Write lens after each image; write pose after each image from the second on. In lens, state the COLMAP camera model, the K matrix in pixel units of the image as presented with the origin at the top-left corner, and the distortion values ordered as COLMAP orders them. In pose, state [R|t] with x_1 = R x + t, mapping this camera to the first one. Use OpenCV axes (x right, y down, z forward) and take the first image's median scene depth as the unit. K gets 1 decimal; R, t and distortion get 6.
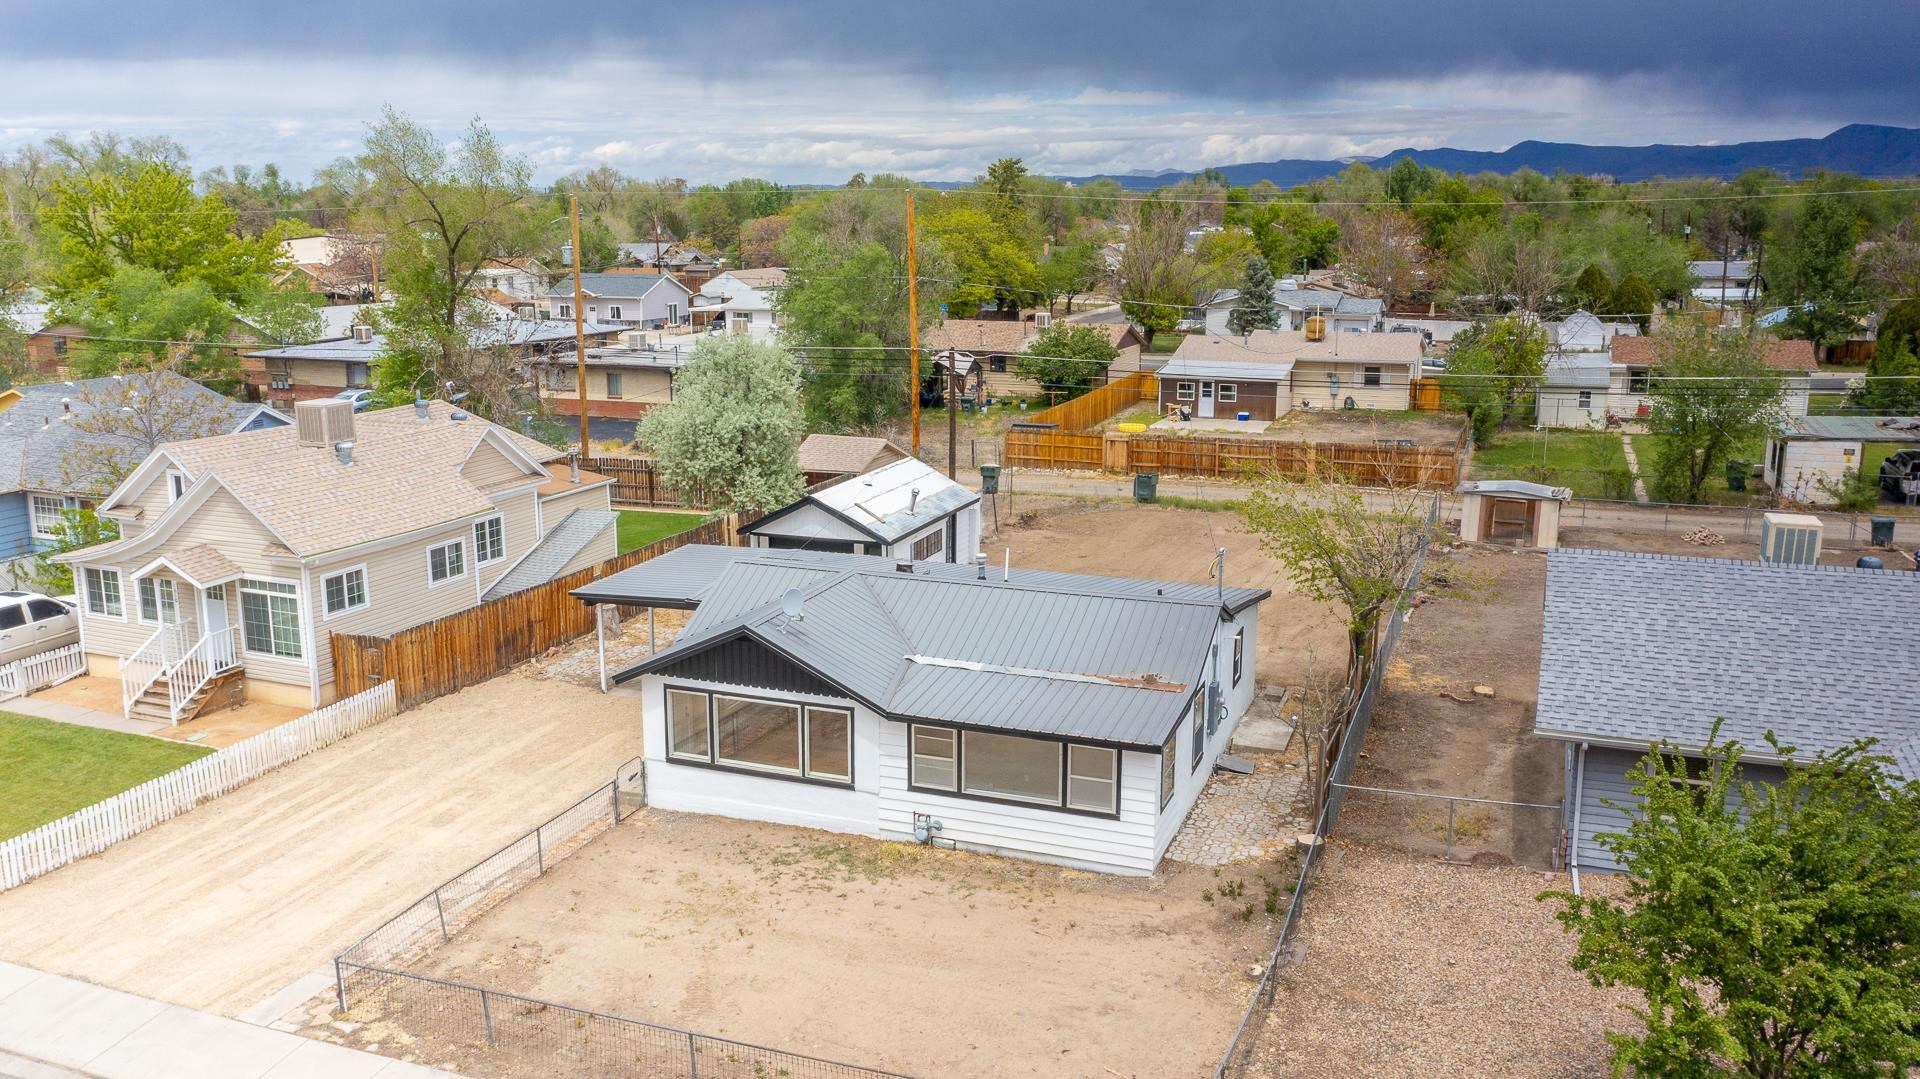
lens RADIAL K [[1522.5, 0, 960.0], [0, 1522.5, 539.5], [0, 0, 1]] dist [-0.010286, 0.004804]
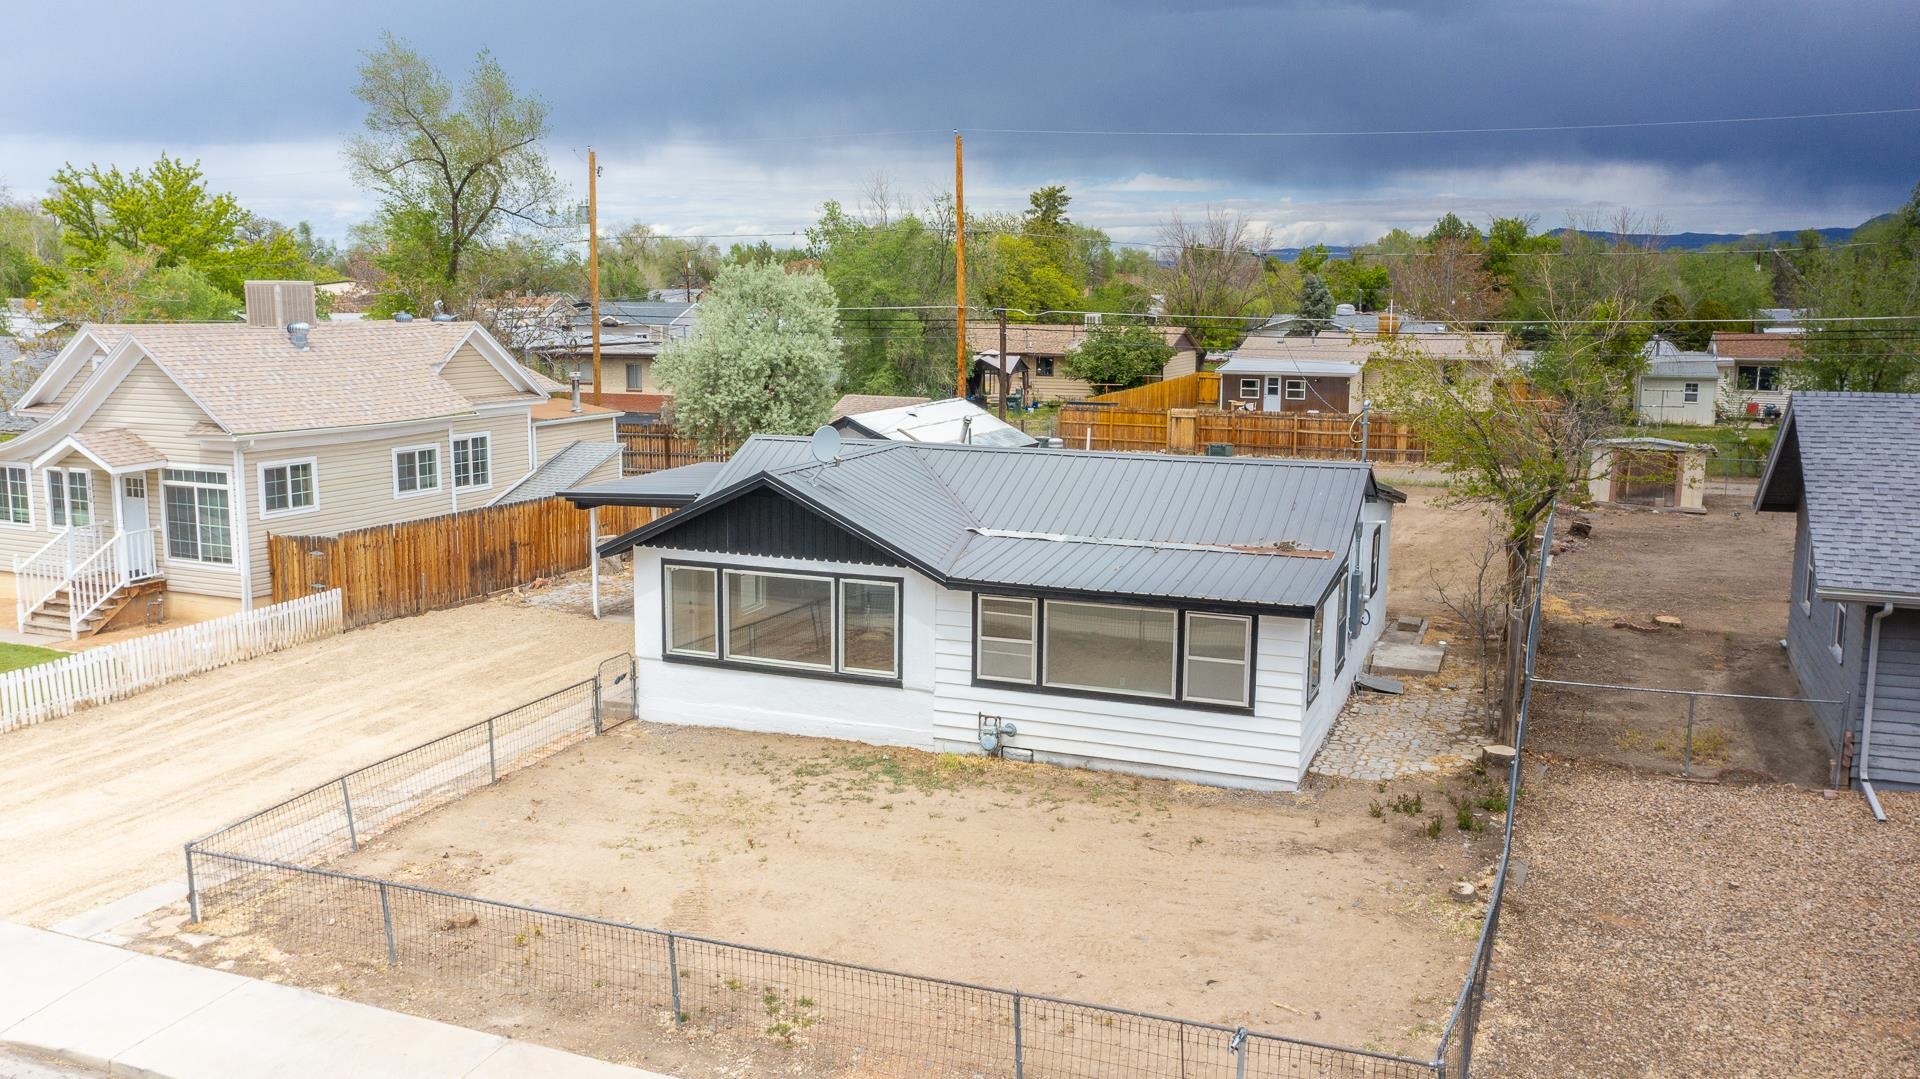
lens RADIAL K [[1526.6, 0, 960.0], [0, 1526.6, 539.5], [0, 0, 1]] dist [-0.013850, 0.002415]
pose [[0.999774, 0.009134, -0.019218, -0.024068], [-0.010155, 0.998506, -0.053691, 0.123054], [0.018699, 0.053874, 0.998373, 0.207710]]
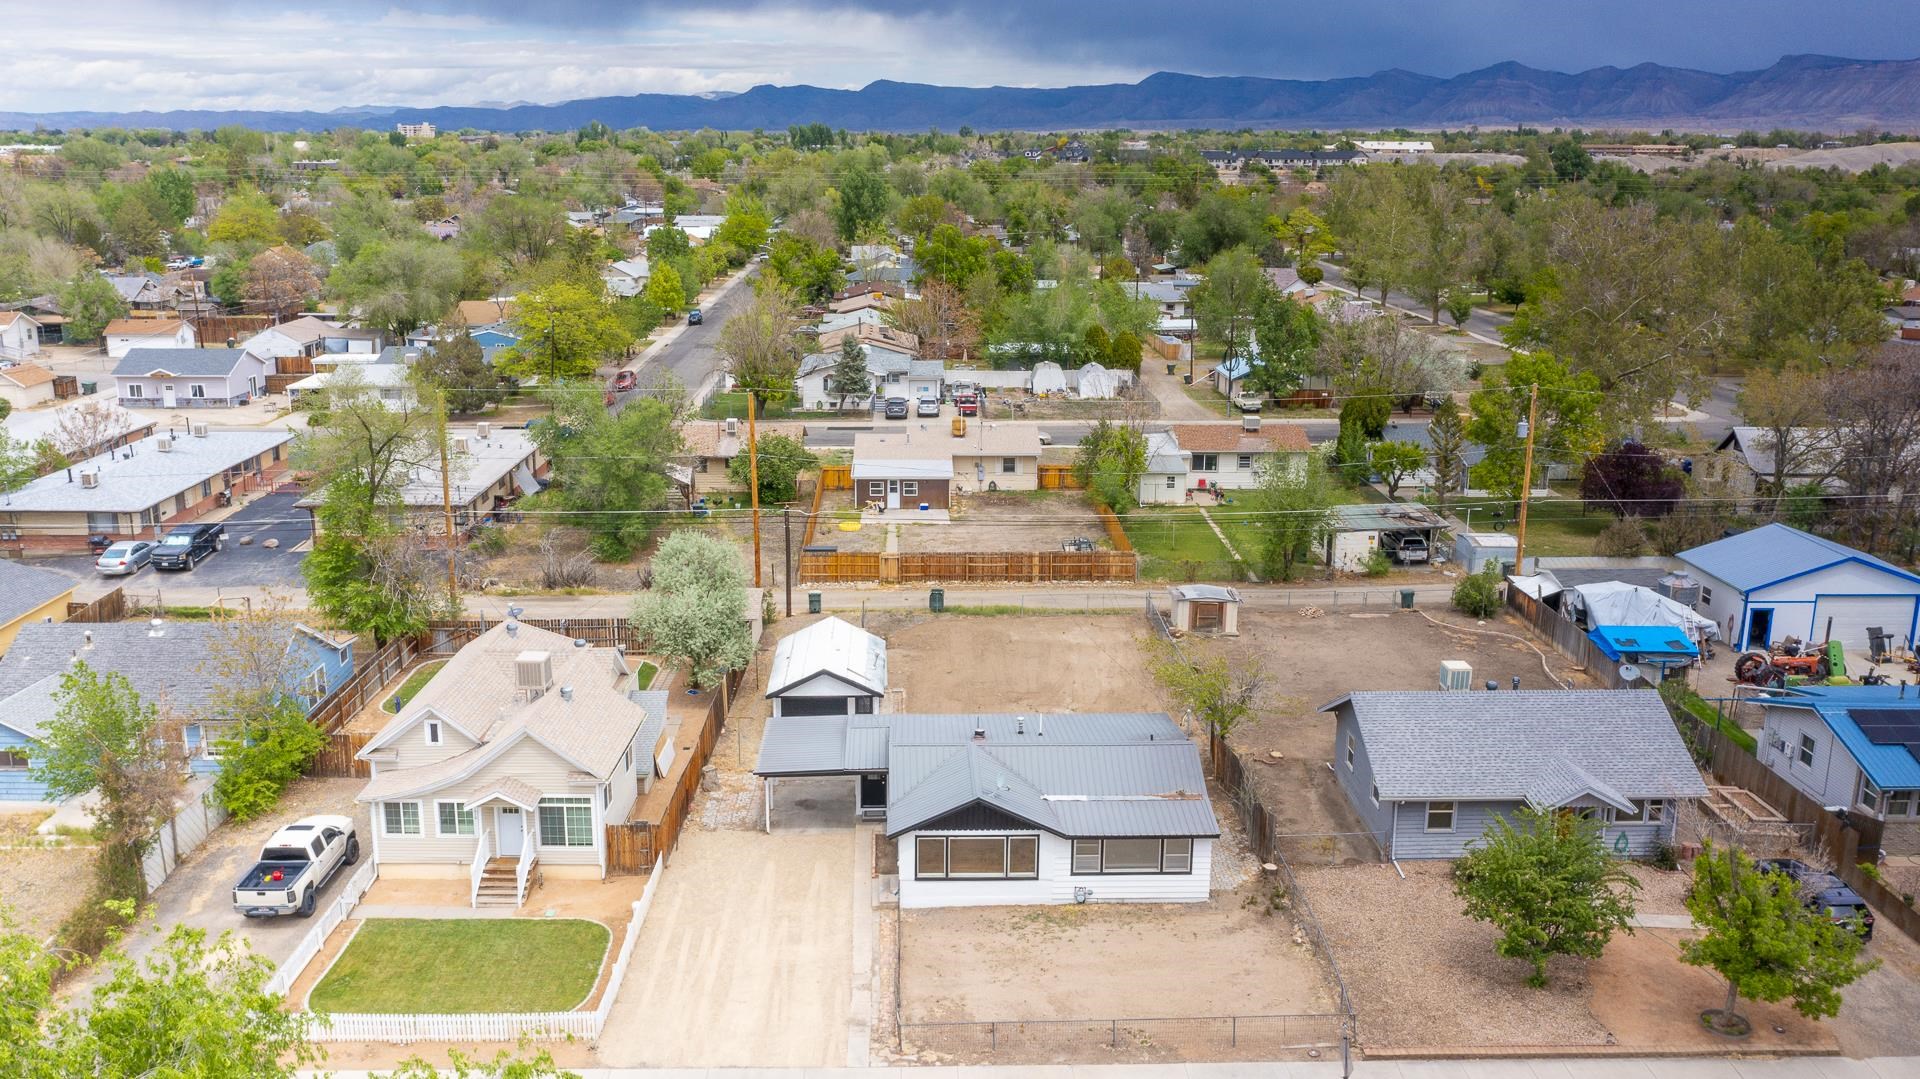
lens RADIAL K [[1581.3, 0, 960.0], [0, 1581.3, 539.5], [0, 0, 1]] dist [-0.006173, 0.005757]
pose [[0.922067, -0.086096, 0.377332, -0.761024], [0.074047, 0.996177, 0.046351, -0.300220], [-0.379880, -0.014798, 0.924917, -0.613310]]
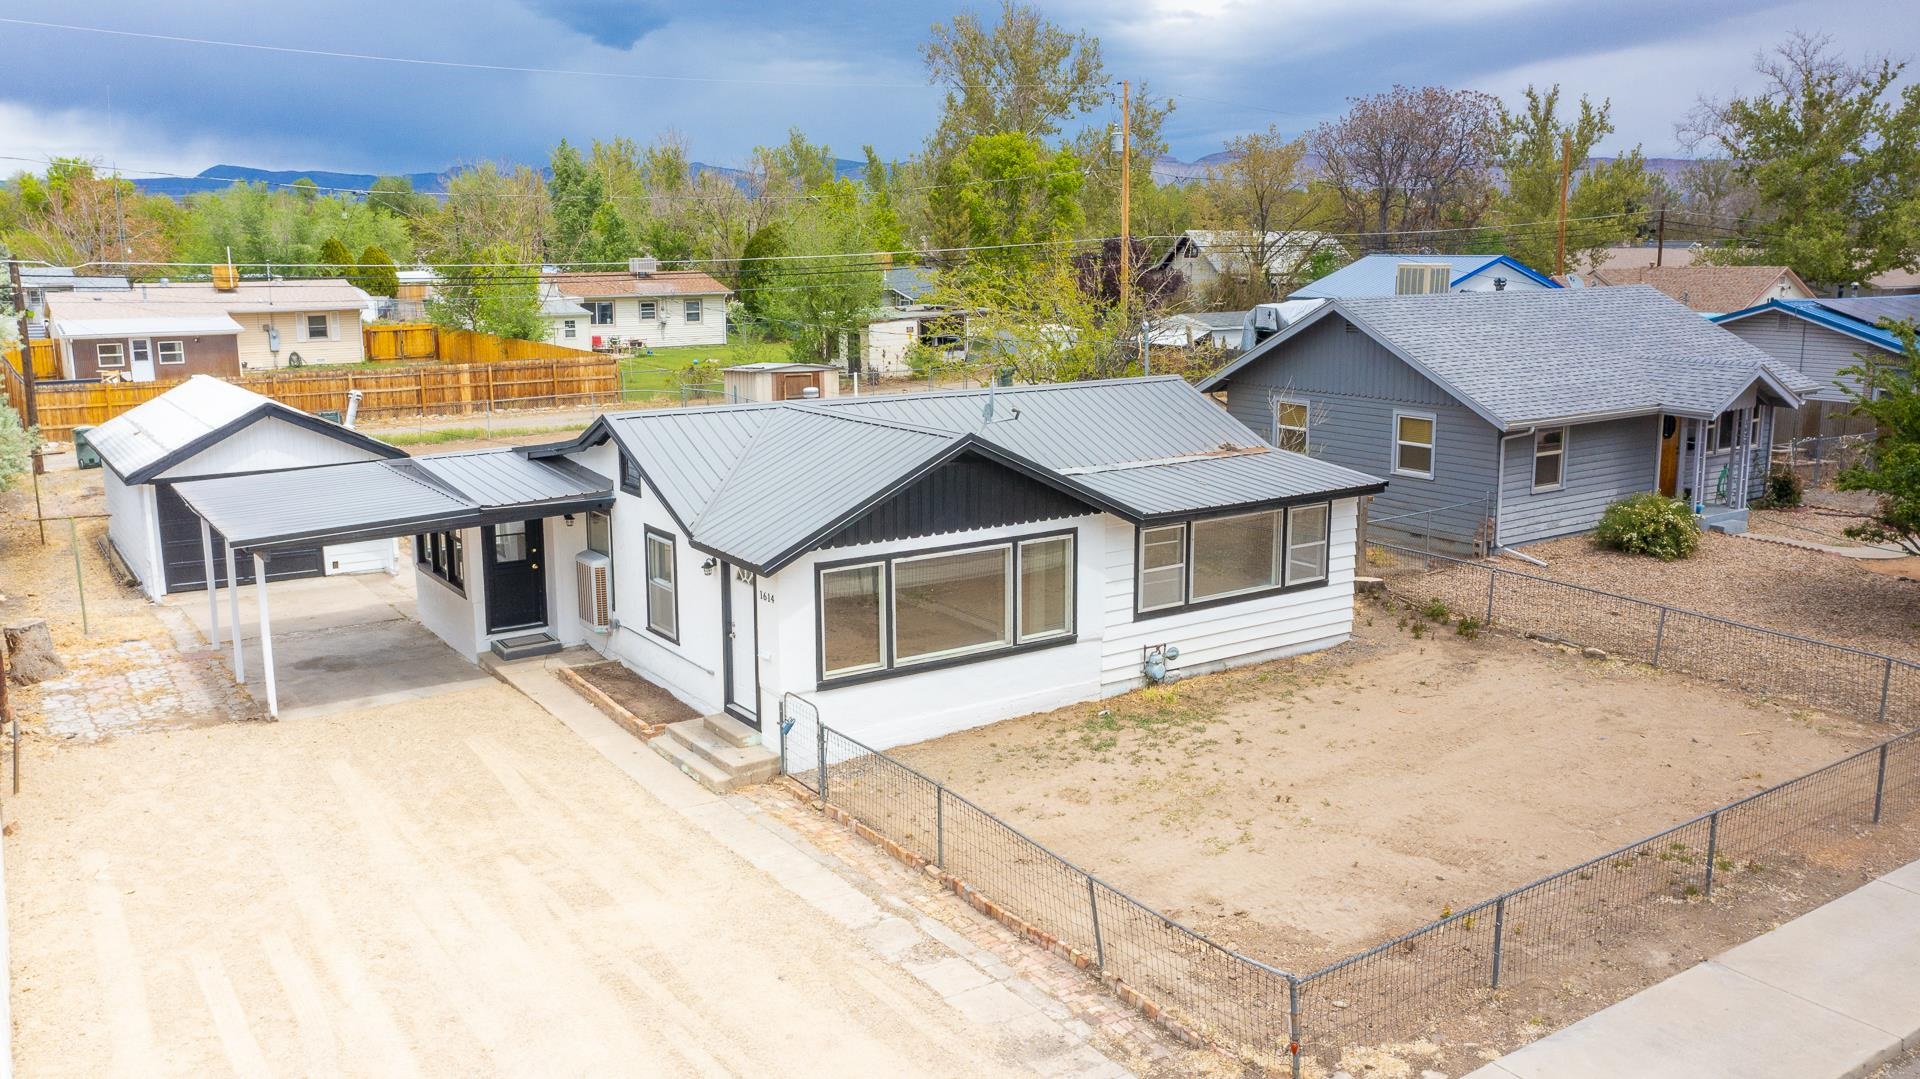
lens RADIAL K [[1523.7, 0, 960.0], [0, 1523.7, 539.5], [0, 0, 1]] dist [-0.004174, -0.002302]
pose [[0.572327, -0.159538, 0.804357, -0.648818], [0.178828, 0.981566, 0.067443, 0.052187], [-0.800289, 0.105242, 0.590307, 0.566217]]
